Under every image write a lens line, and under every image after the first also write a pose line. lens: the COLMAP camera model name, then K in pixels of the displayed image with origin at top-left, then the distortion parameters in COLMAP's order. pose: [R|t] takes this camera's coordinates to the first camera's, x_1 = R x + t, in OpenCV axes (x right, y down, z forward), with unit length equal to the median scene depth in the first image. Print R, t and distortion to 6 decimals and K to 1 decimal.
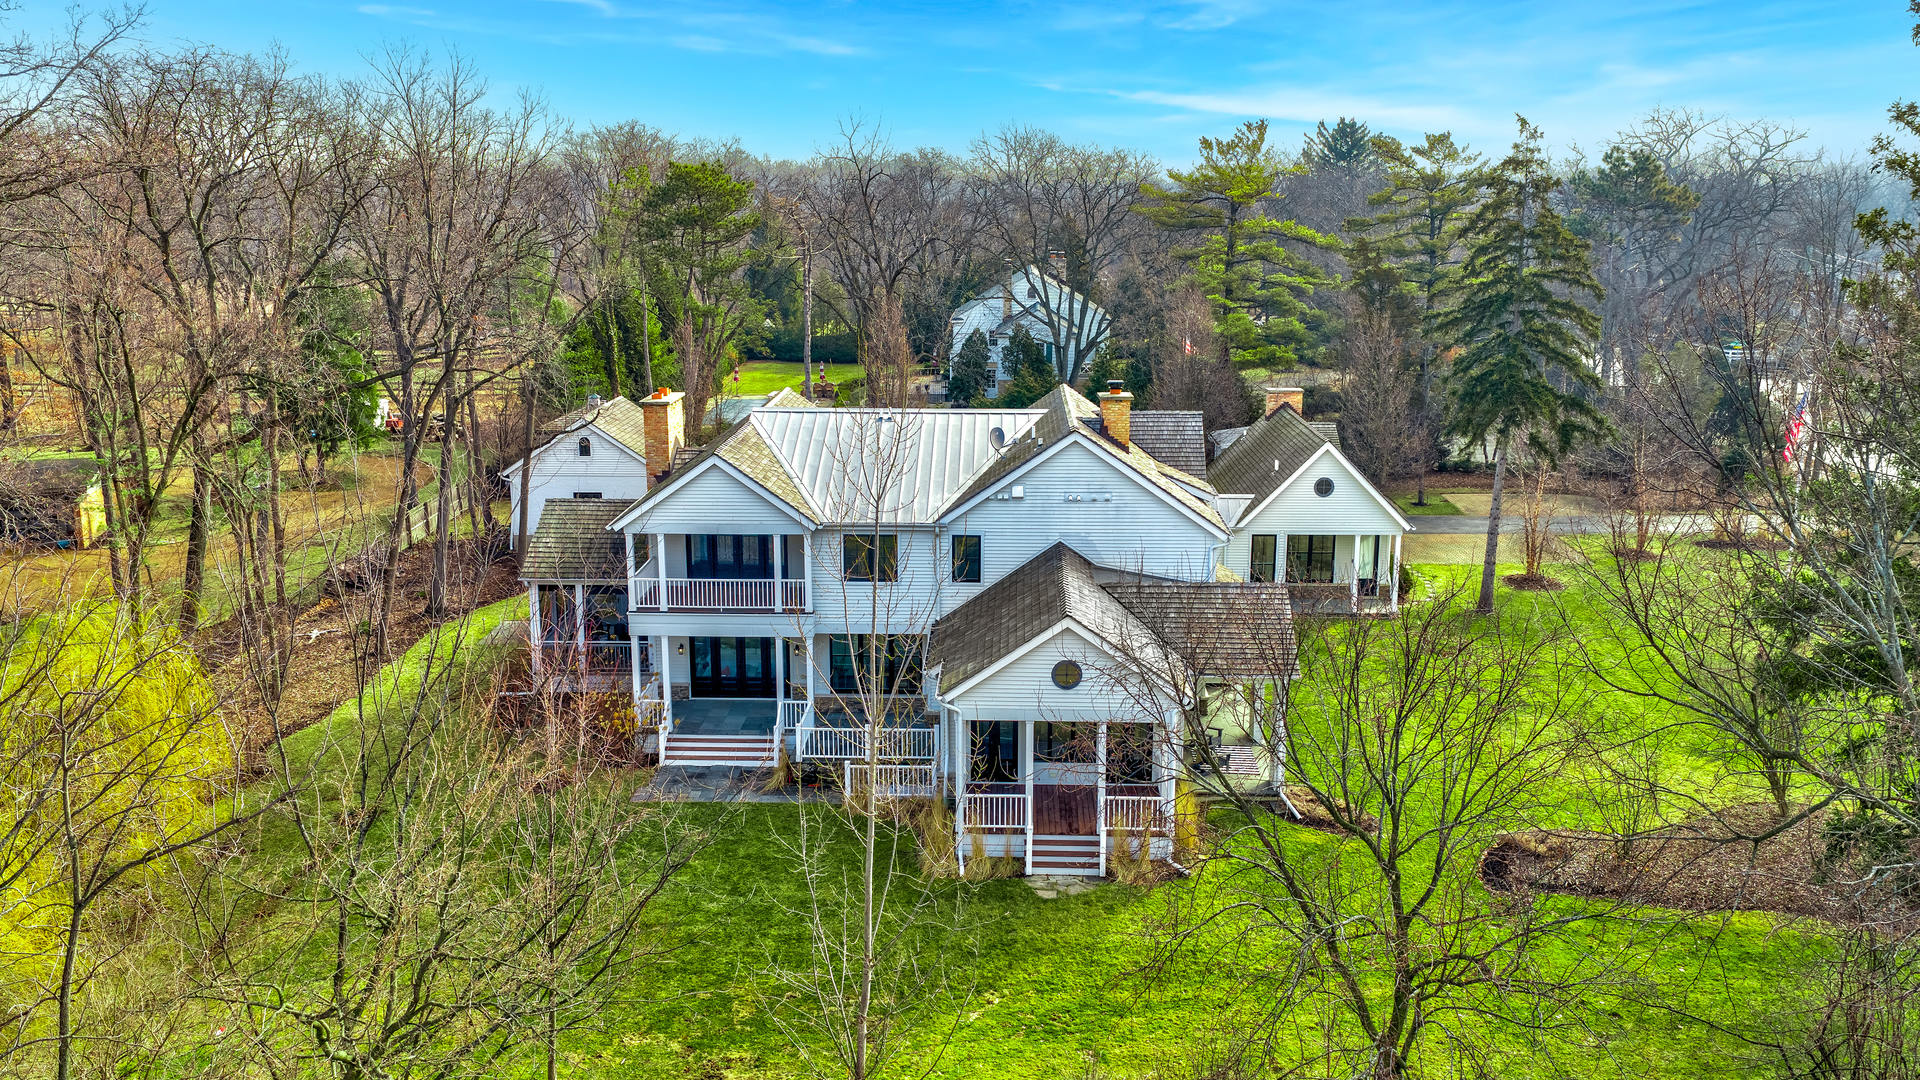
lens RADIAL K [[1571.1, 0, 962.3], [0, 1571.1, 538.6], [0, 0, 1]] dist [-0.001538, -0.004613]
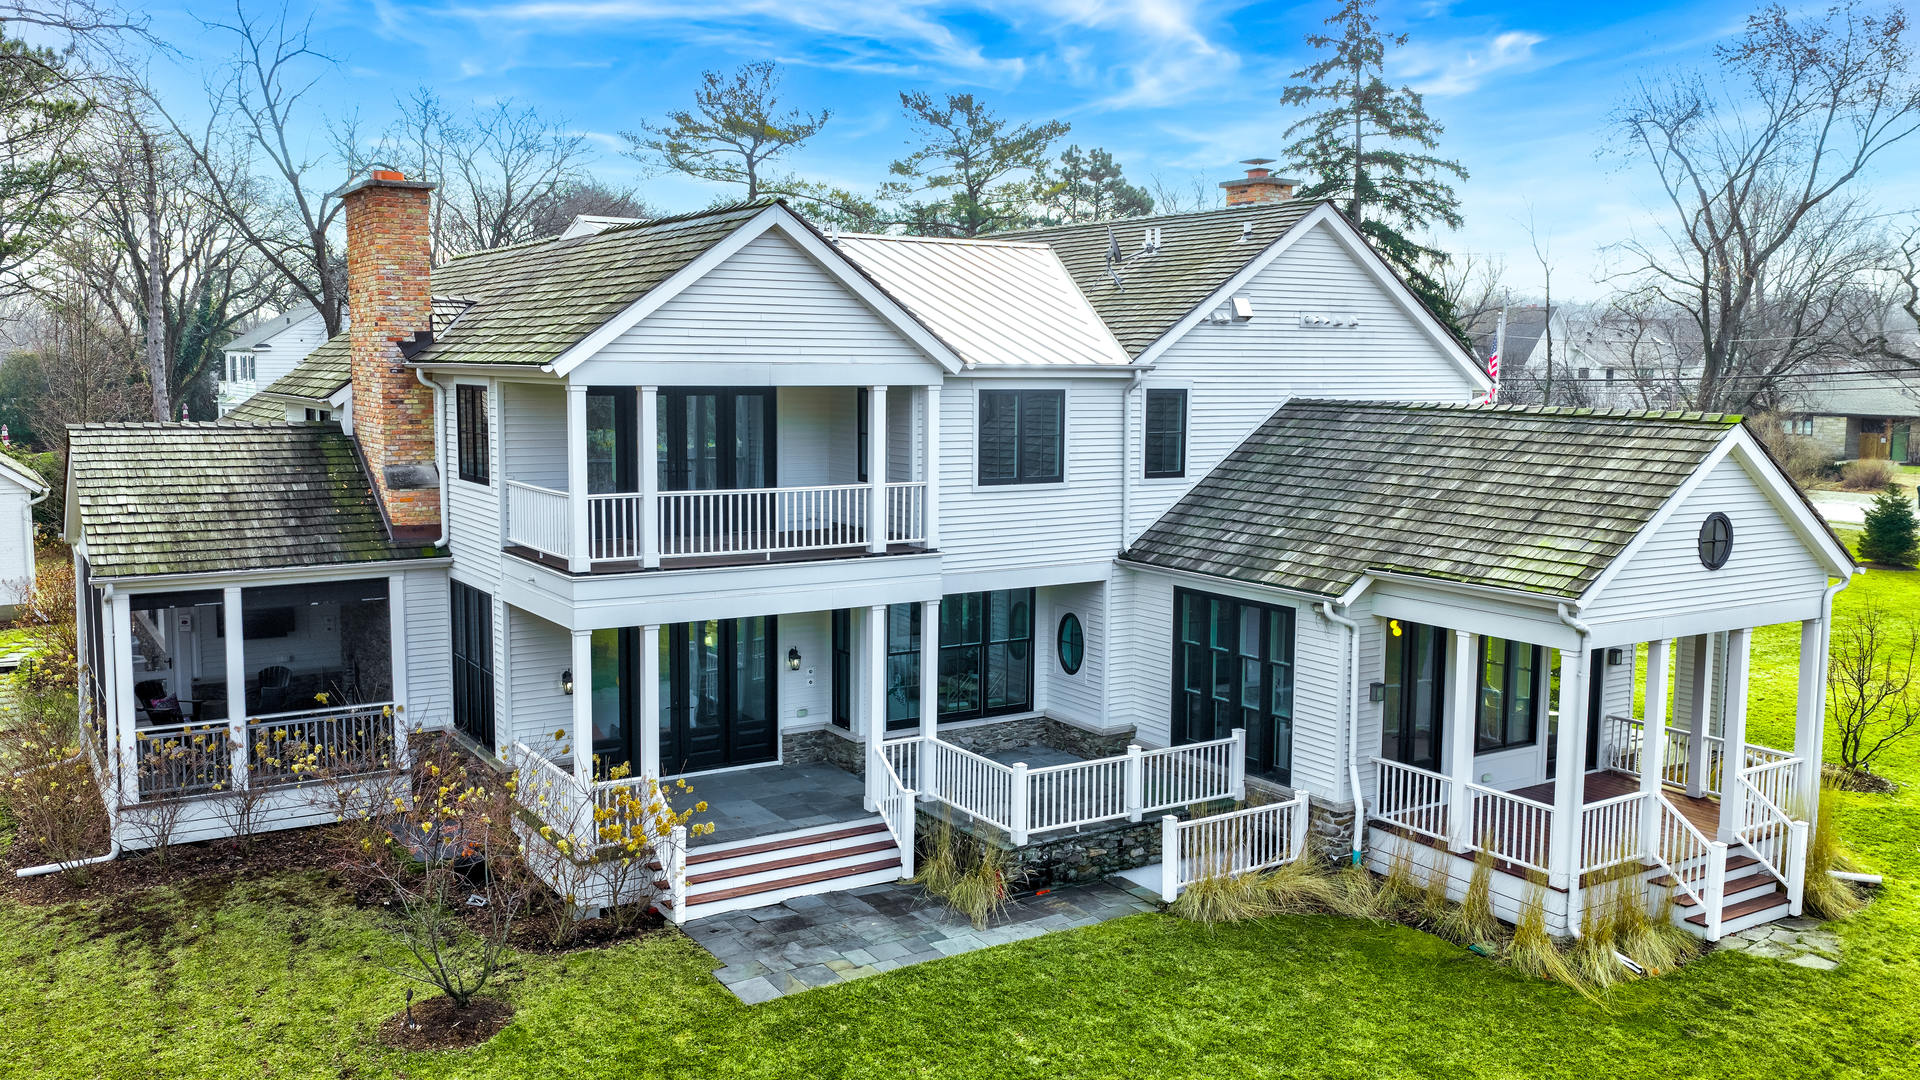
lens RADIAL K [[1571.1, 0, 955.0], [0, 1571.1, 541.9], [0, 0, 1]] dist [-0.001538, -0.004613]
pose [[0.828433, -0.058482, 0.557026, -0.365213], [0.112804, 0.991576, -0.063660, 0.076910], [-0.548611, 0.115573, 0.828051, 0.590871]]
